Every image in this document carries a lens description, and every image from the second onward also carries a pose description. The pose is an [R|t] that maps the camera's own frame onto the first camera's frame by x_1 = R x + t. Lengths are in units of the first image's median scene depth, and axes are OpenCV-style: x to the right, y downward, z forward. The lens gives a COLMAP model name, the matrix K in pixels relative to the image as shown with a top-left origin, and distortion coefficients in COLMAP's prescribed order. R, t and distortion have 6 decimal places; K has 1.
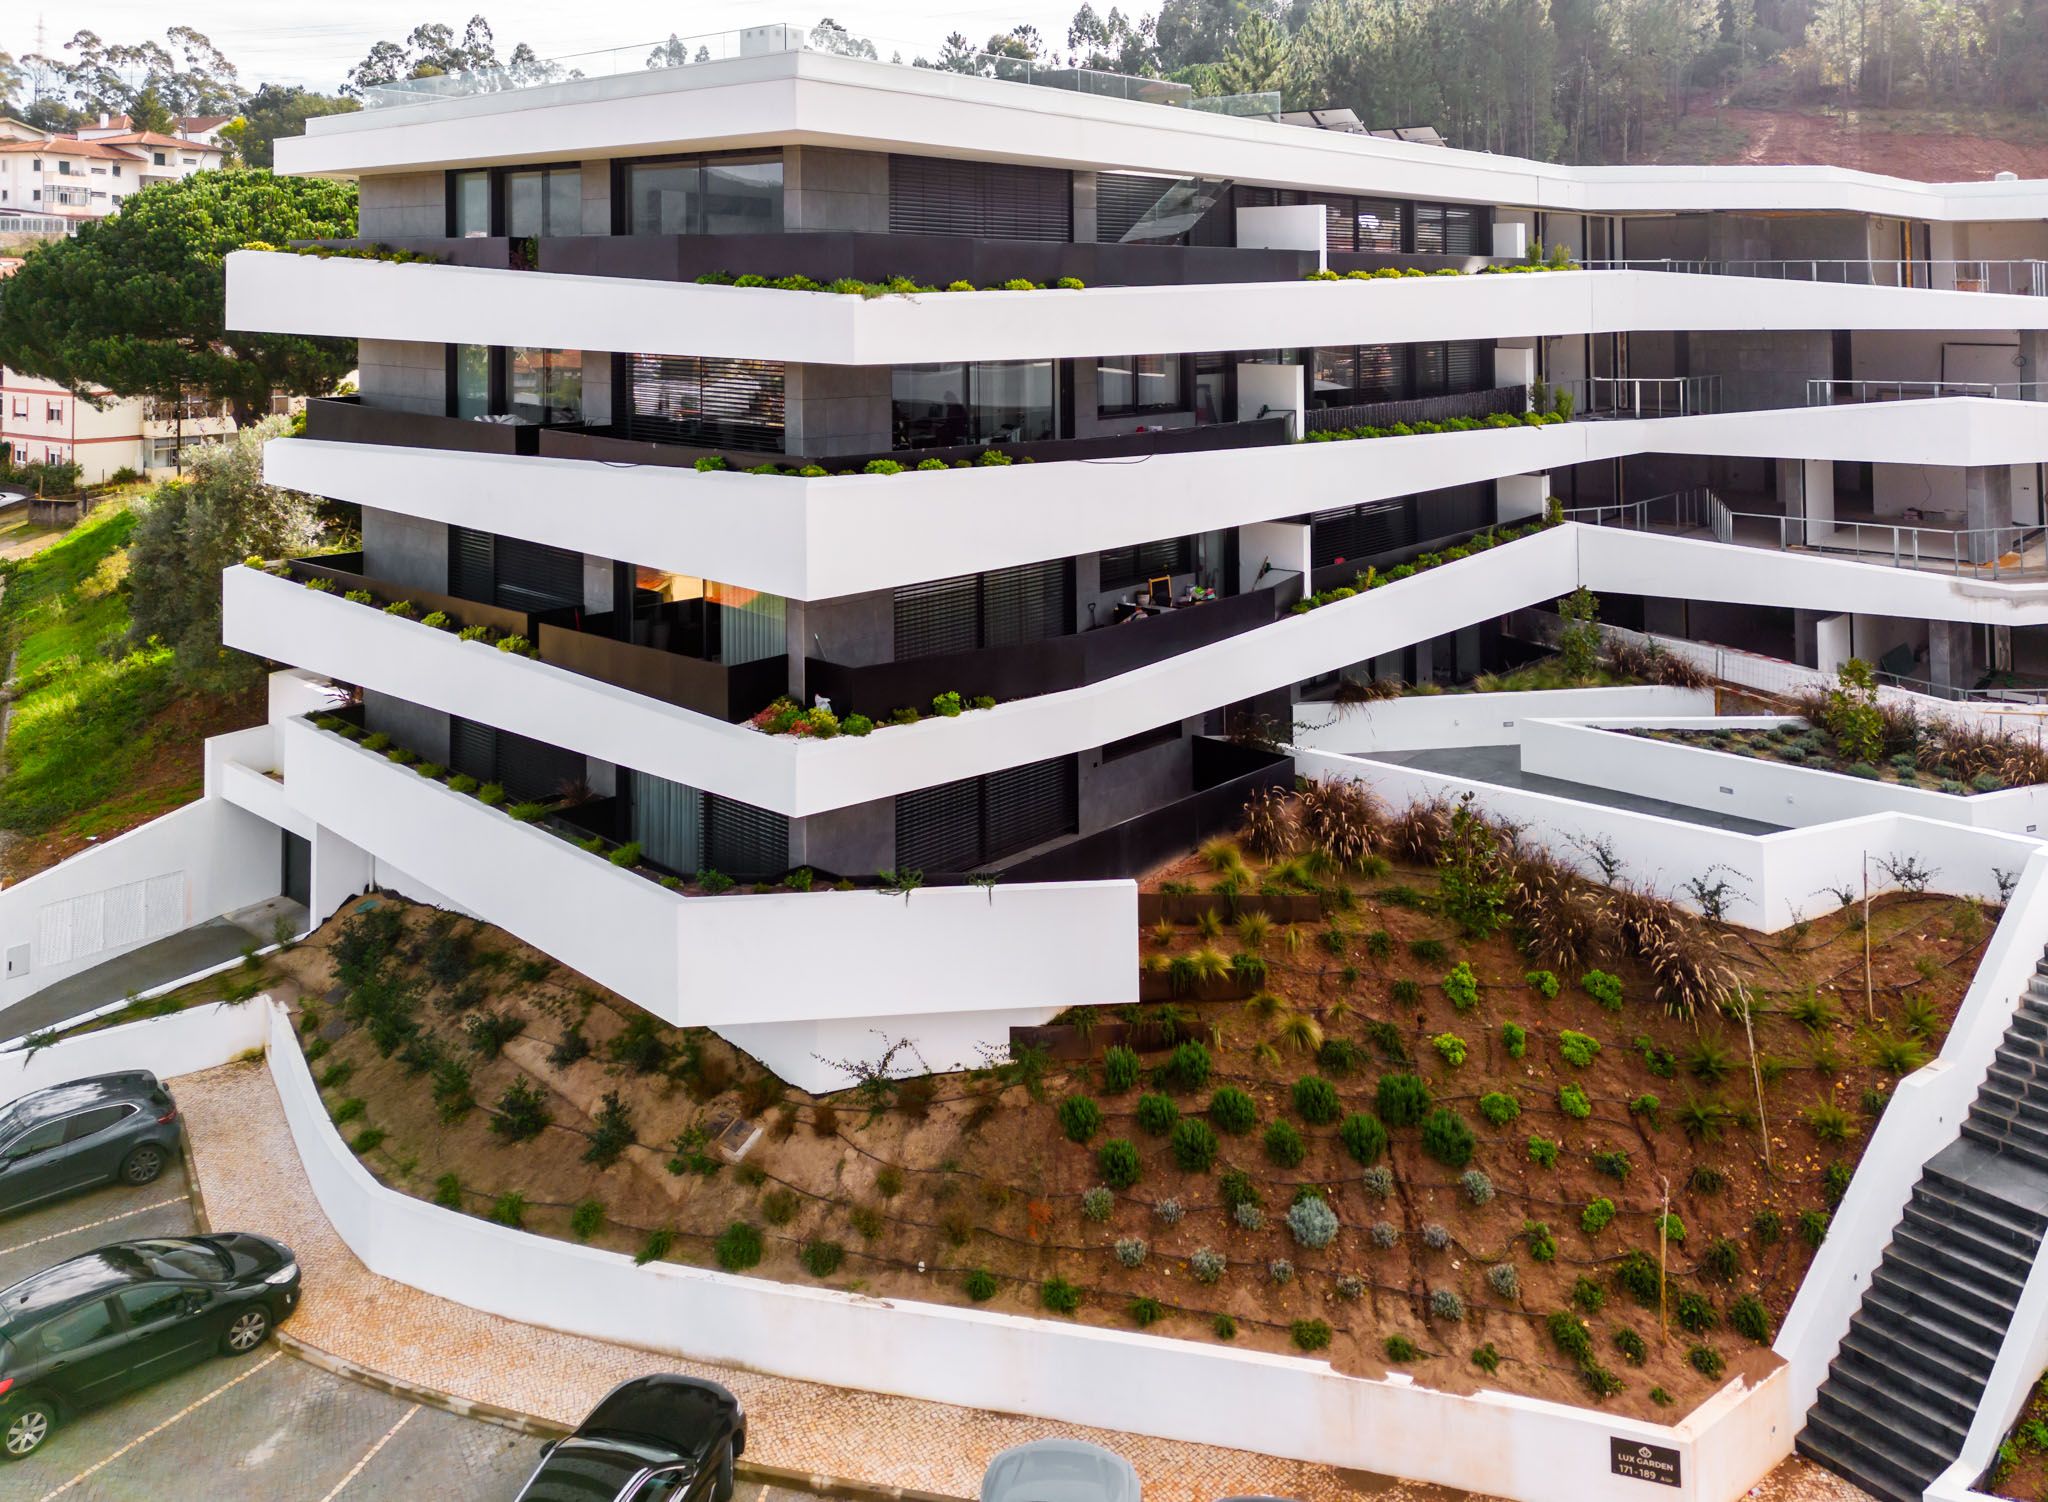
lens RADIAL K [[1614.7, 0, 990.1], [0, 1614.7, 288.7], [0, 0, 1]] dist [0.029304, -0.005238]
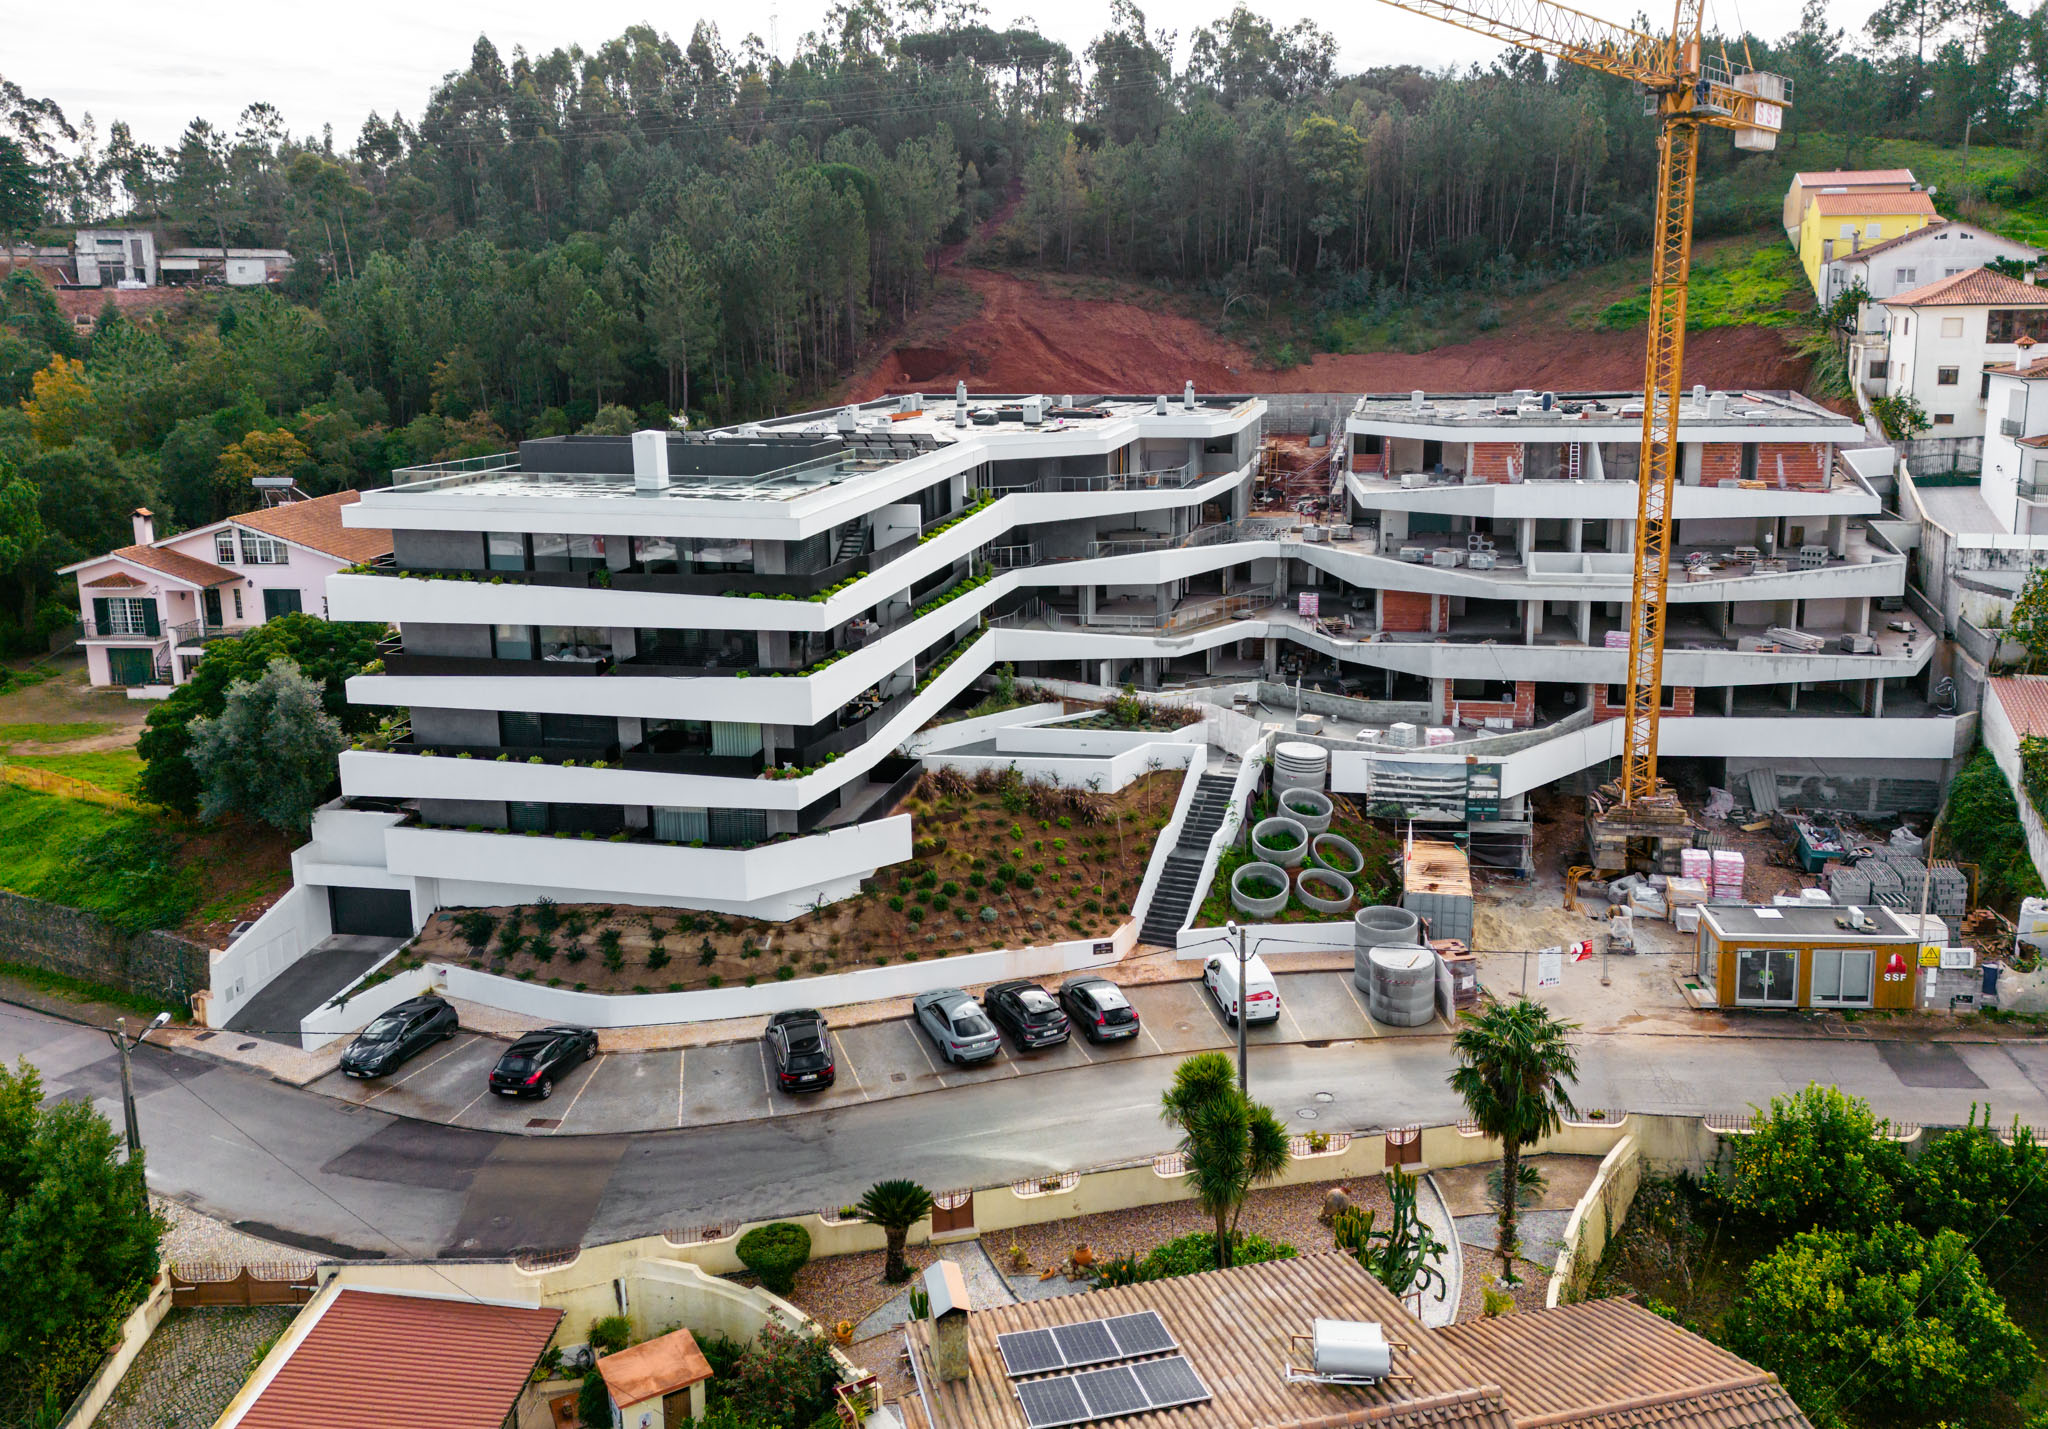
lens RADIAL K [[1583.5, 0, 1081.5], [0, 1583.5, 635.4], [0, 0, 1]] dist [0.043942, -0.000162]
pose [[0.857542, -0.114907, 0.501416, -0.836193], [0.016100, 0.980250, 0.197104, -0.367413], [-0.514161, -0.160952, 0.842456, -1.109519]]
